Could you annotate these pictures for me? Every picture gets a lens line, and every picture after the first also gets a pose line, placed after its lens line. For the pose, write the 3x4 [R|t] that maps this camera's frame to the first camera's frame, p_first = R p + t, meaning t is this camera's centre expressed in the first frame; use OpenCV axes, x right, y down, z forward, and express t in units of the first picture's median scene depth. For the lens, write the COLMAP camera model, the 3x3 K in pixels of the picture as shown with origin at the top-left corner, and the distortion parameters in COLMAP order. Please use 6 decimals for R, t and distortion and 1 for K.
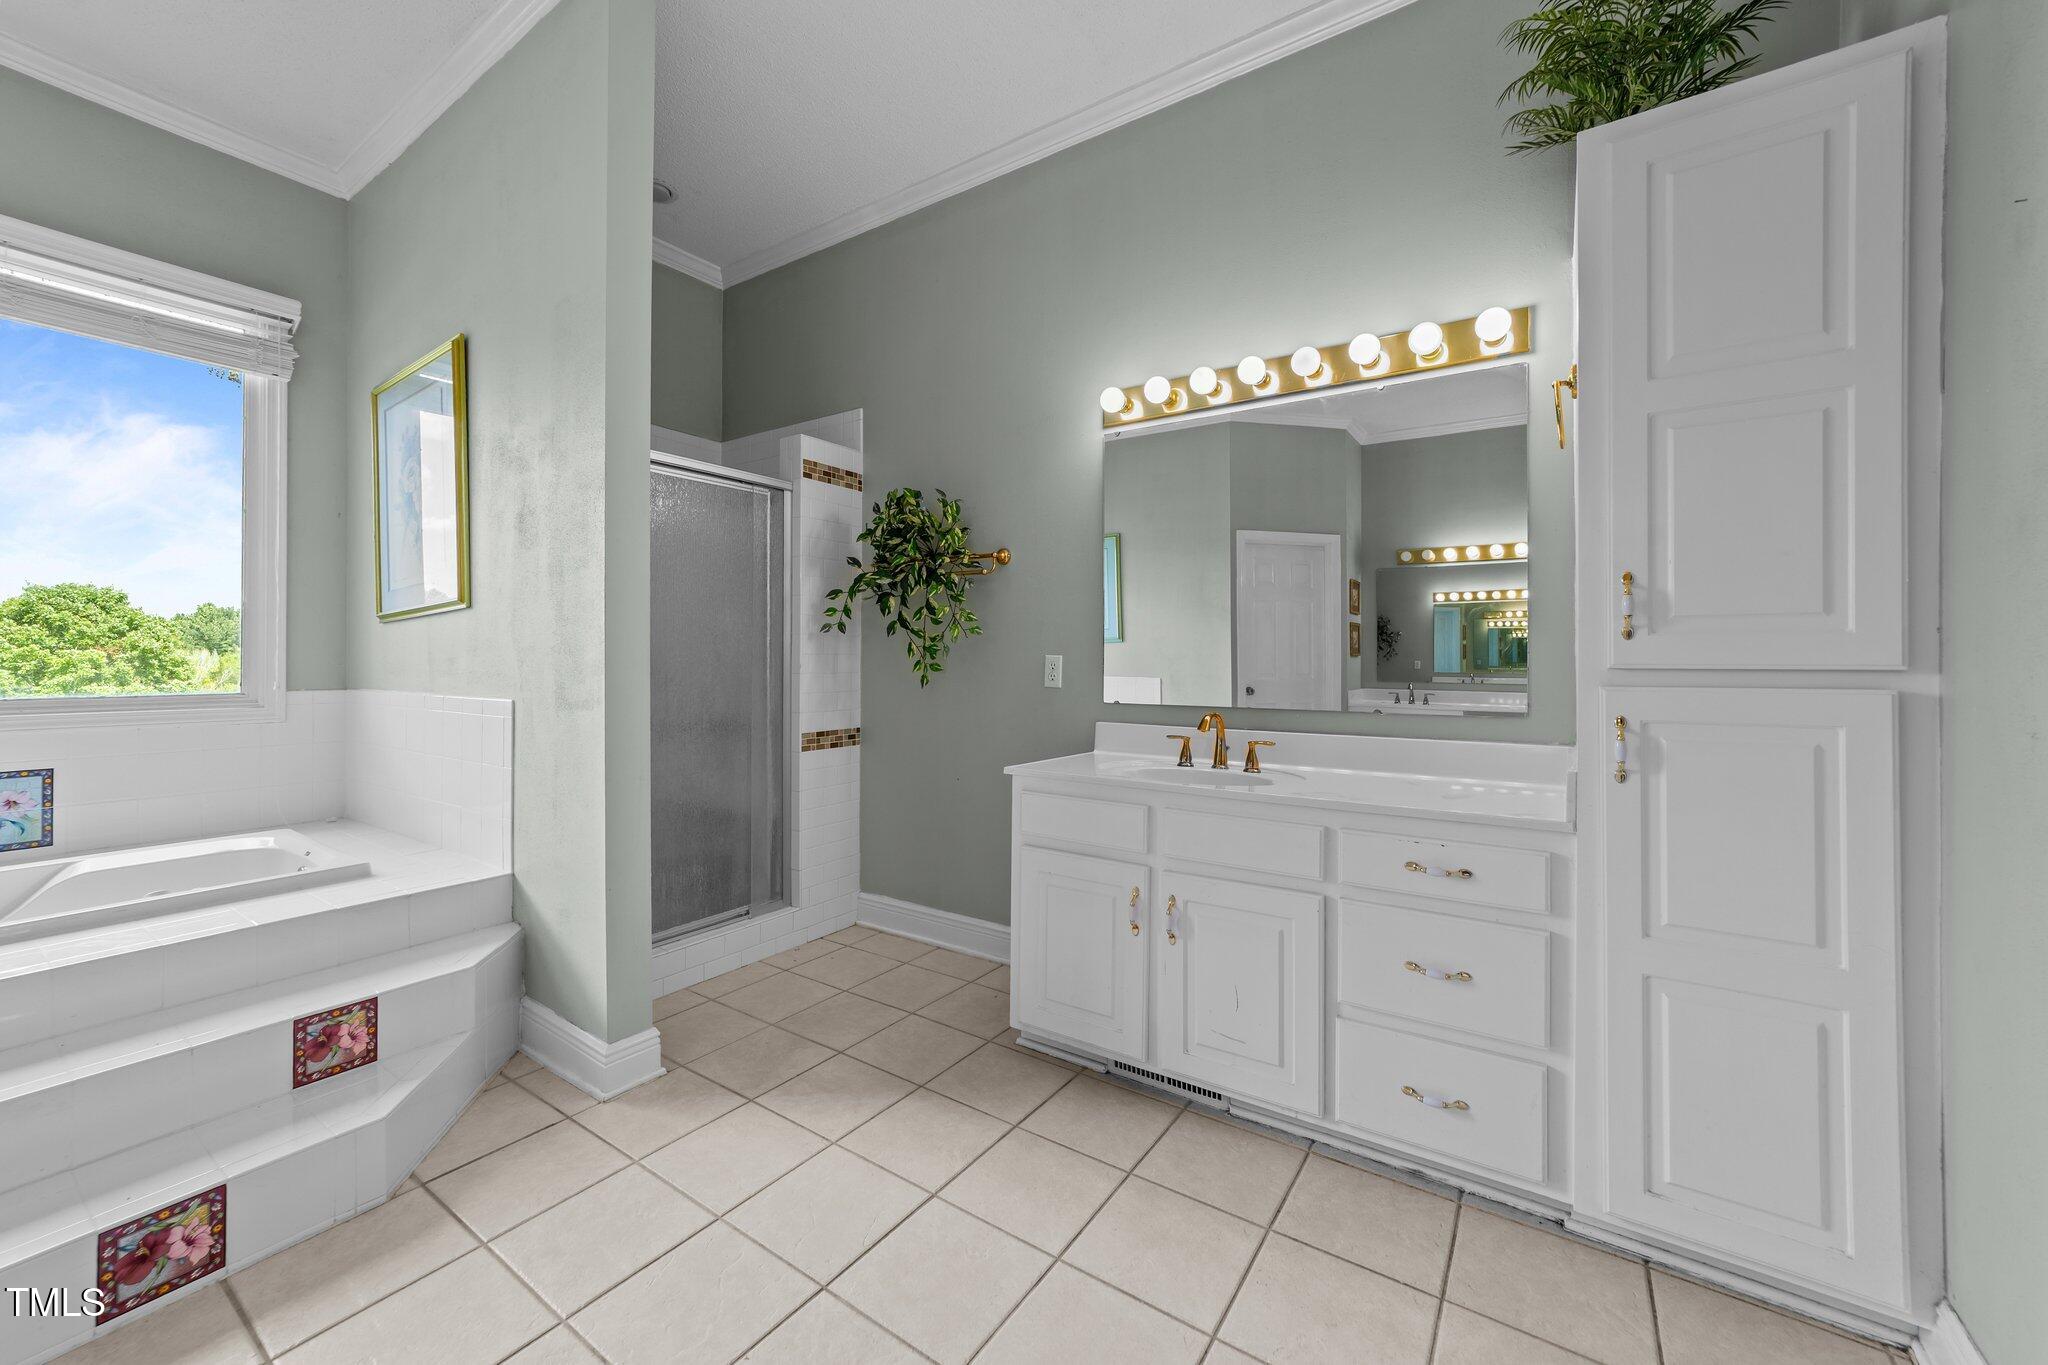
lens RADIAL K [[788.3, 0, 996.9], [0, 788.3, 657.4], [0, 0, 1]] dist [-0.016687, 0.008429]
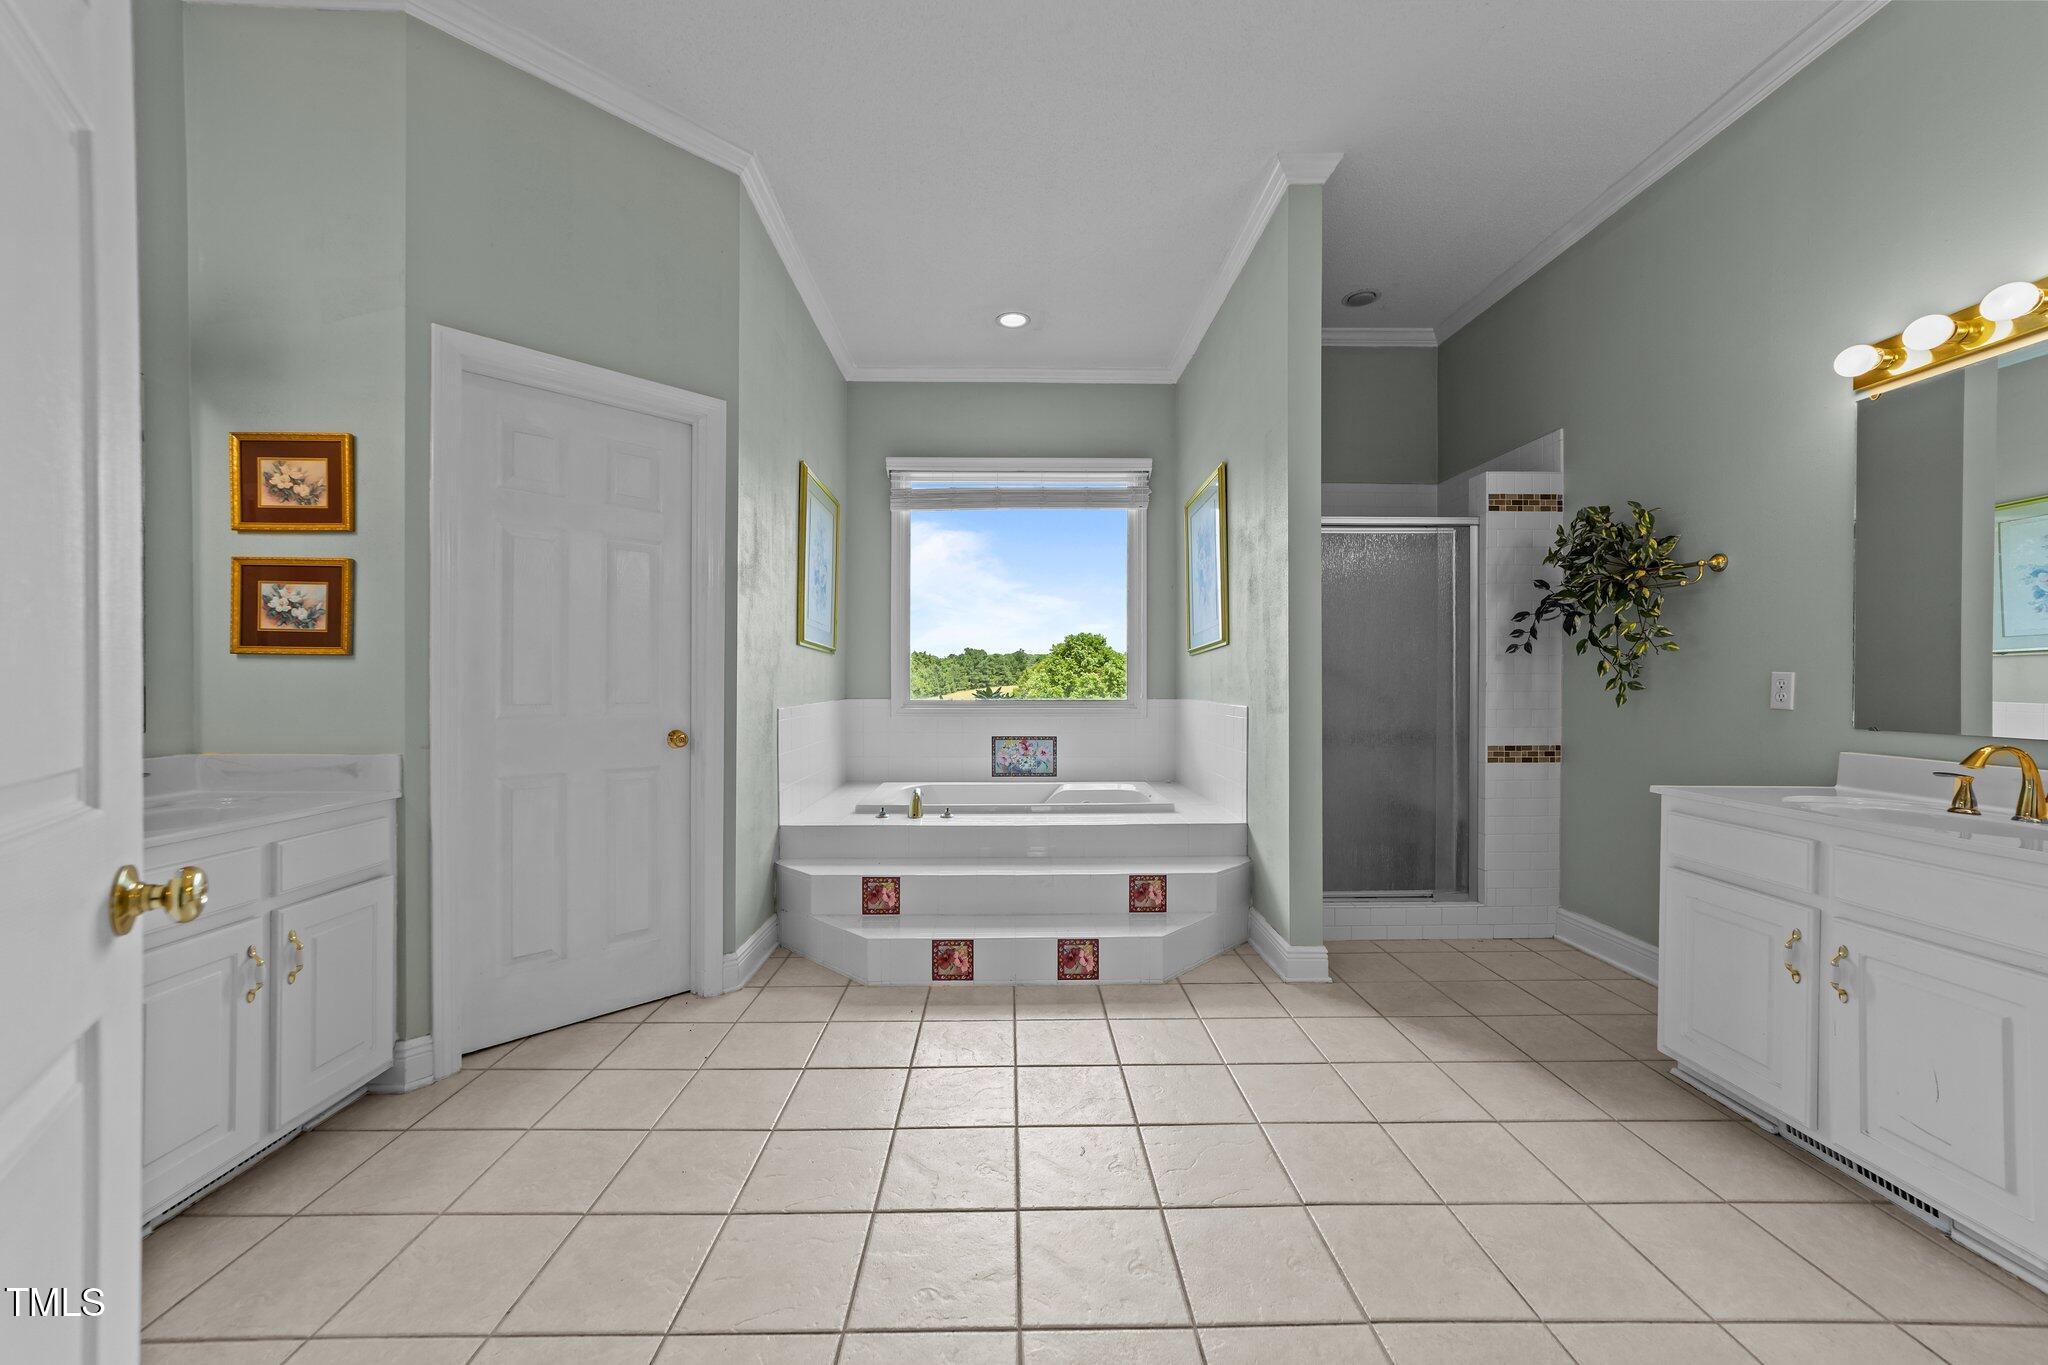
lens RADIAL K [[788.3, 0, 1021.7], [0, 788.3, 675.2], [0, 0, 1]] dist [-0.016687, 0.008429]
pose [[0.582989, -0.007597, -0.812444, 0.325466], [0.004671, 0.999971, -0.005999, 0.002291], [0.812466, -0.000297, 0.583008, -0.201814]]
